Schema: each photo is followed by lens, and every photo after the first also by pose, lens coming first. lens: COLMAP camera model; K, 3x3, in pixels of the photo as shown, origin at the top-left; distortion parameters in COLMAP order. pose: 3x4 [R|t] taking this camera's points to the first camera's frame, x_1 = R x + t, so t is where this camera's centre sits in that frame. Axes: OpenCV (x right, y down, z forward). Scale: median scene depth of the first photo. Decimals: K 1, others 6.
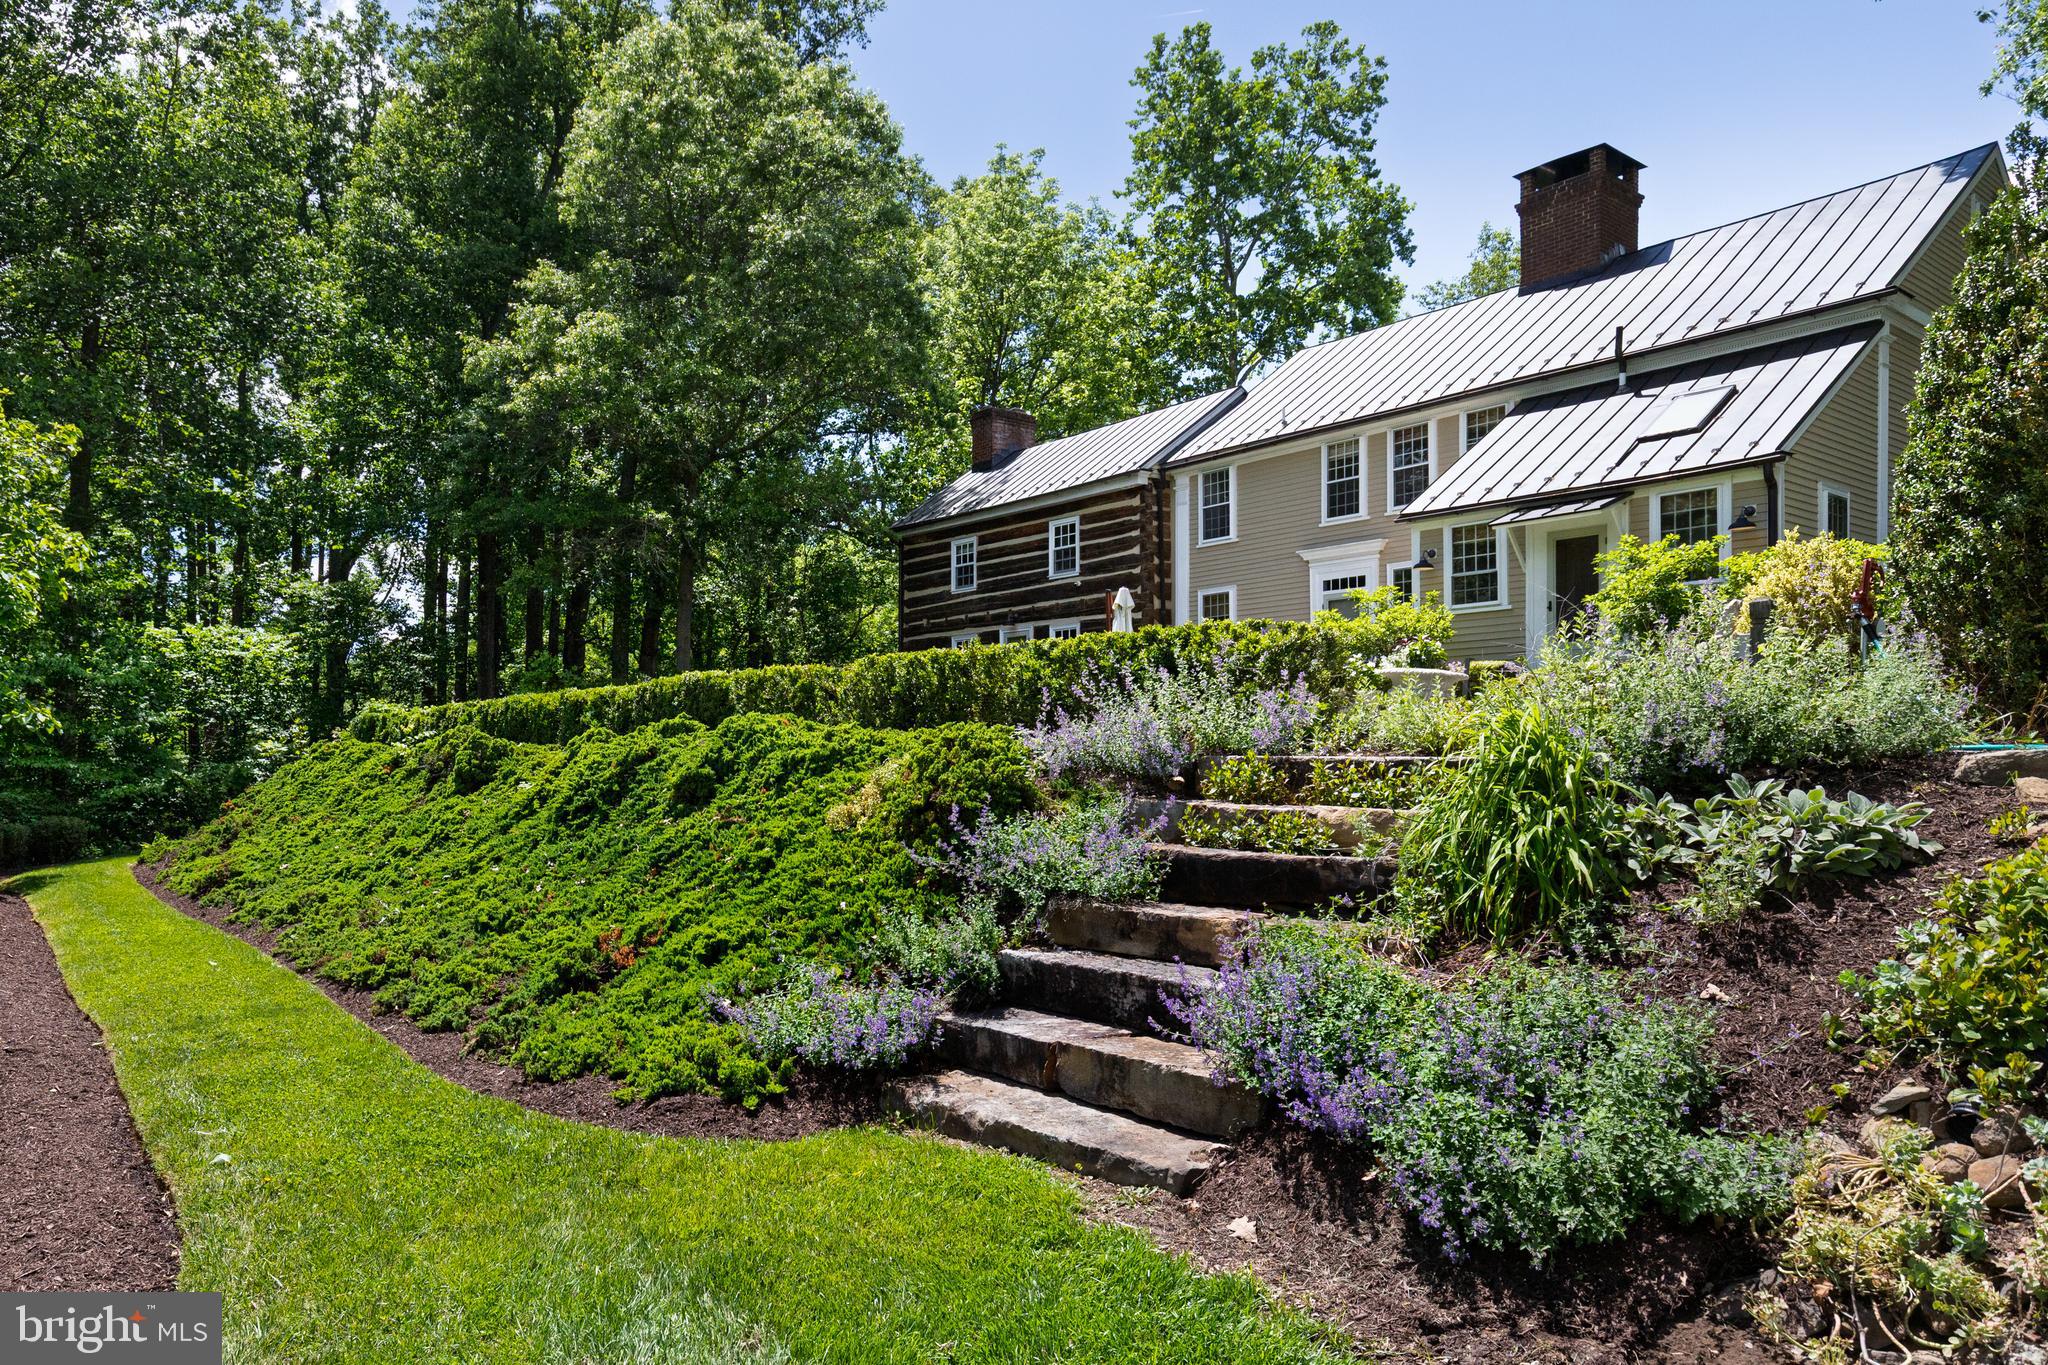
lens RADIAL K [[1184.1, 0, 892.7], [0, 1184.1, 733.3], [0, 0, 1]] dist [-0.030749, 0.002929]
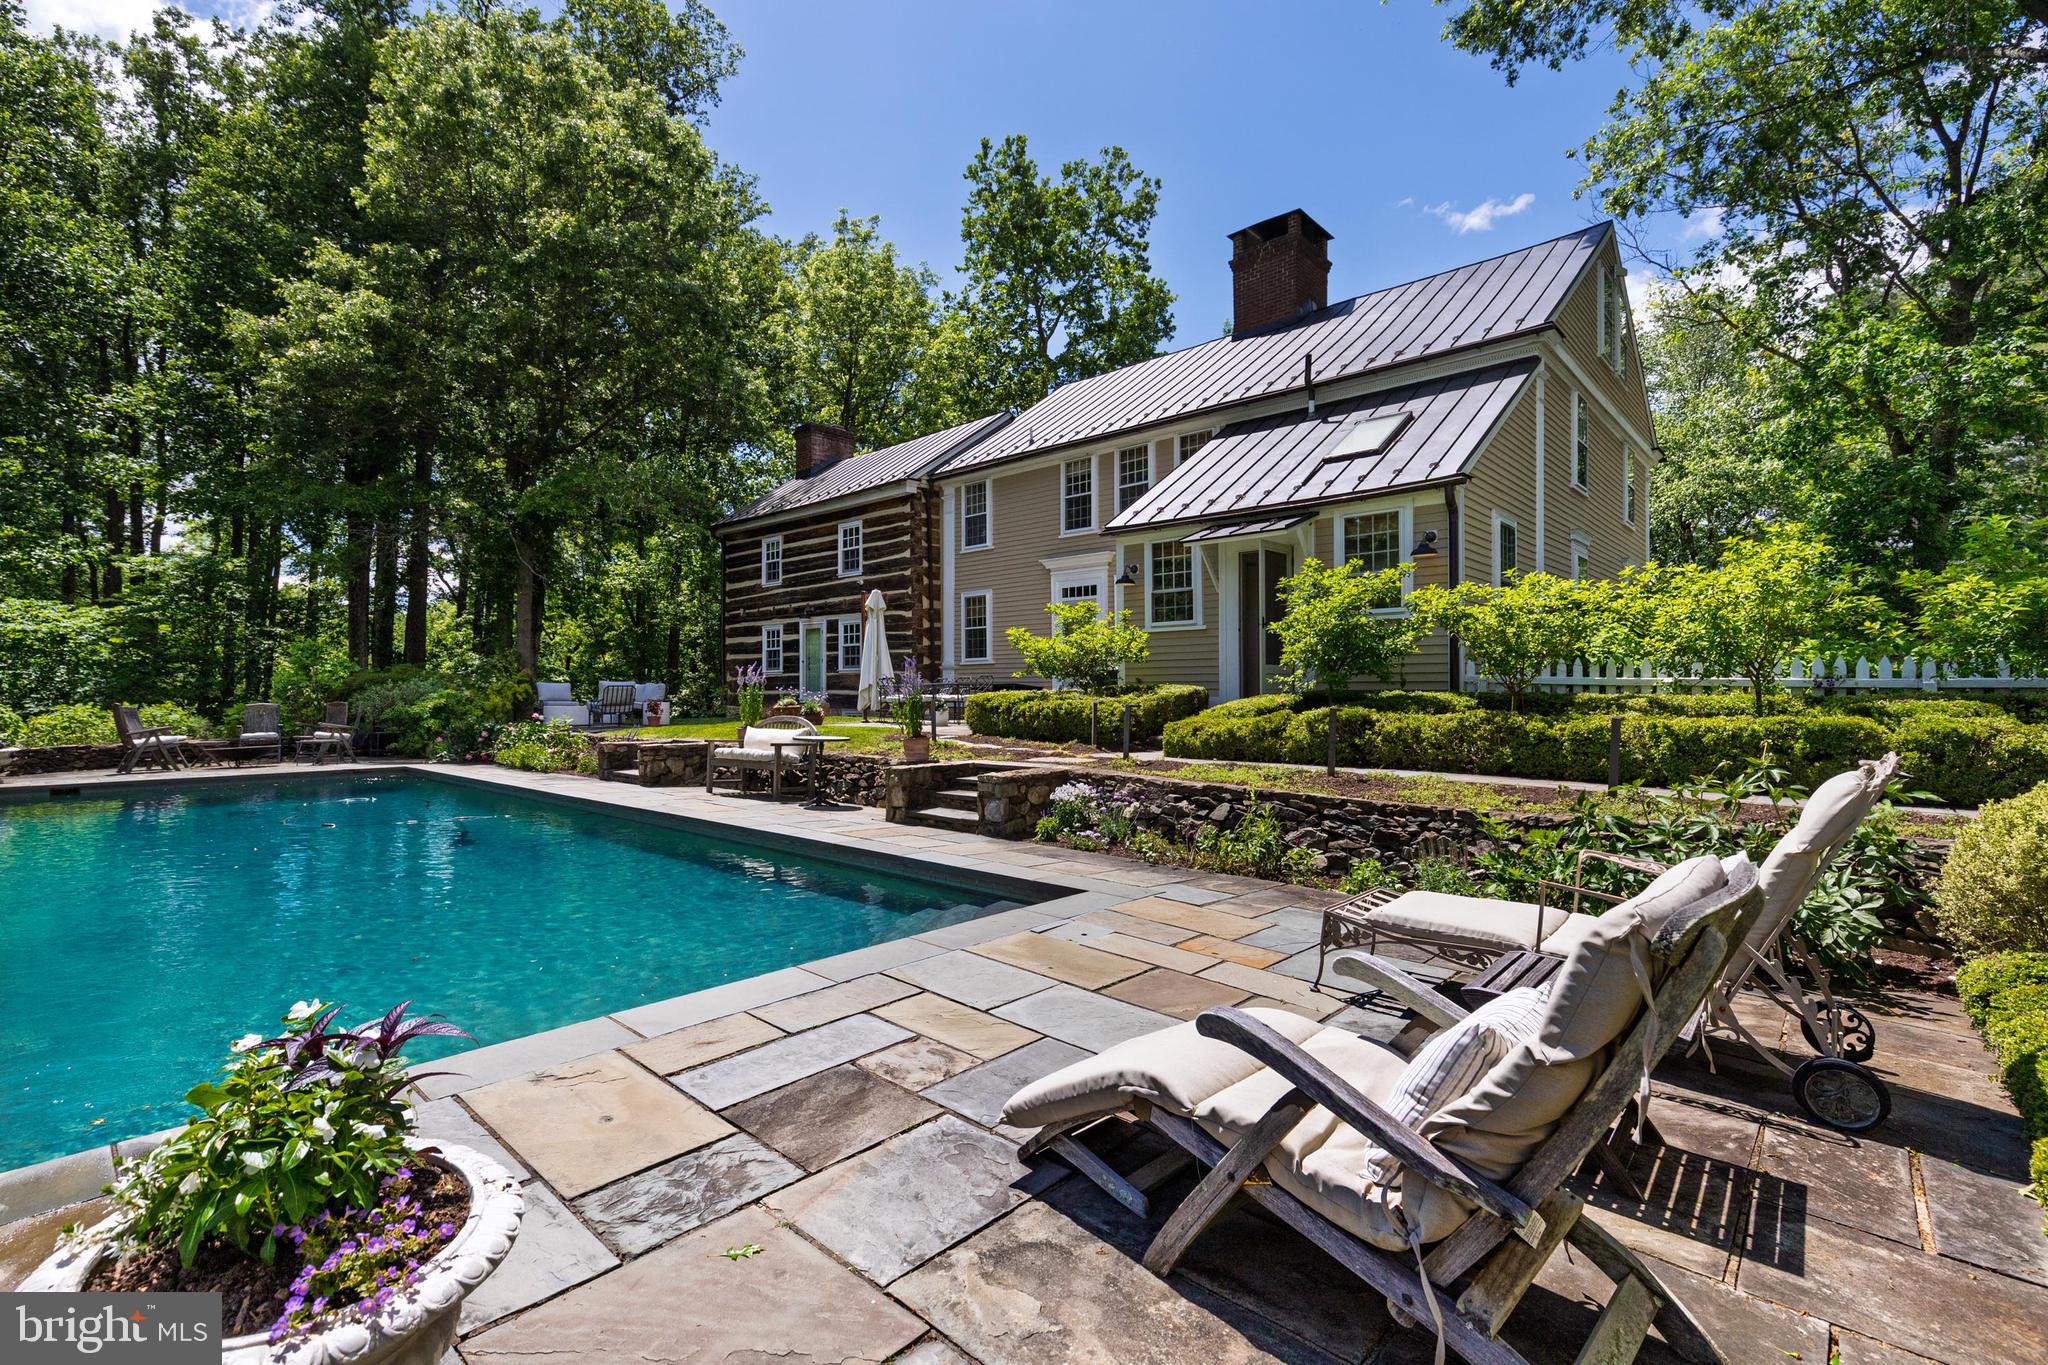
lens RADIAL K [[912.6, 0, 1024.0], [0, 912.6, 682.5], [0, 0, 1]] dist [-0.032565, -0.000266]
pose [[0.971017, 0.002256, 0.239002, 0.134254], [-0.000331, 0.999967, -0.008096, -0.037205], [-0.239012, 0.007782, 0.970985, 0.203482]]
